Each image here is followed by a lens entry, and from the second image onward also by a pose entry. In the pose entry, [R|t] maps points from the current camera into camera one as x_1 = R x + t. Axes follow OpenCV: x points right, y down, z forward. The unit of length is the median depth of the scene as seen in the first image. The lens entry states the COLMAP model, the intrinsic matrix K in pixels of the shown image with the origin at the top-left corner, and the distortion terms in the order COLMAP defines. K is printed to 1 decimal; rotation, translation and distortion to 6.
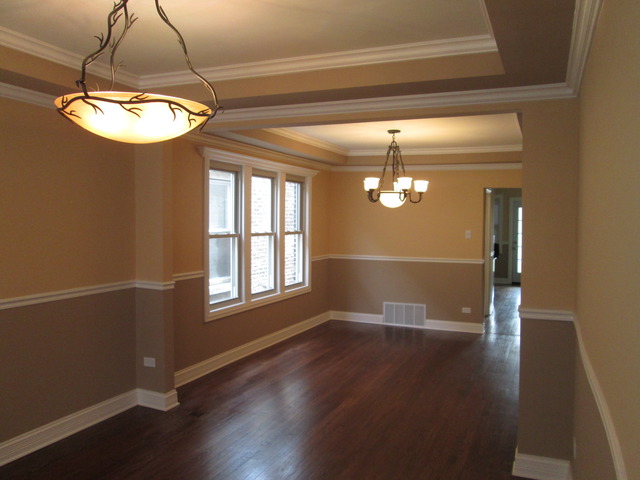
lens RADIAL K [[539.2, 0, 314.4], [0, 539.2, 237.4], [0, 0, 1]] dist [-0.034329, 0.011068]
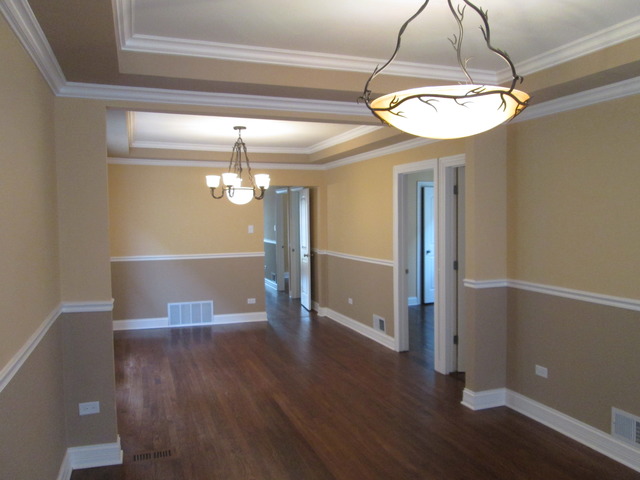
lens RADIAL K [[539.2, 0, 314.4], [0, 539.2, 237.4], [0, 0, 1]] dist [-0.034329, 0.011068]
pose [[0.743714, -0.043003, 0.667113, -0.413572], [0.037321, 0.999043, 0.022793, -0.011607], [-0.667455, 0.007946, 0.744608, 0.160922]]
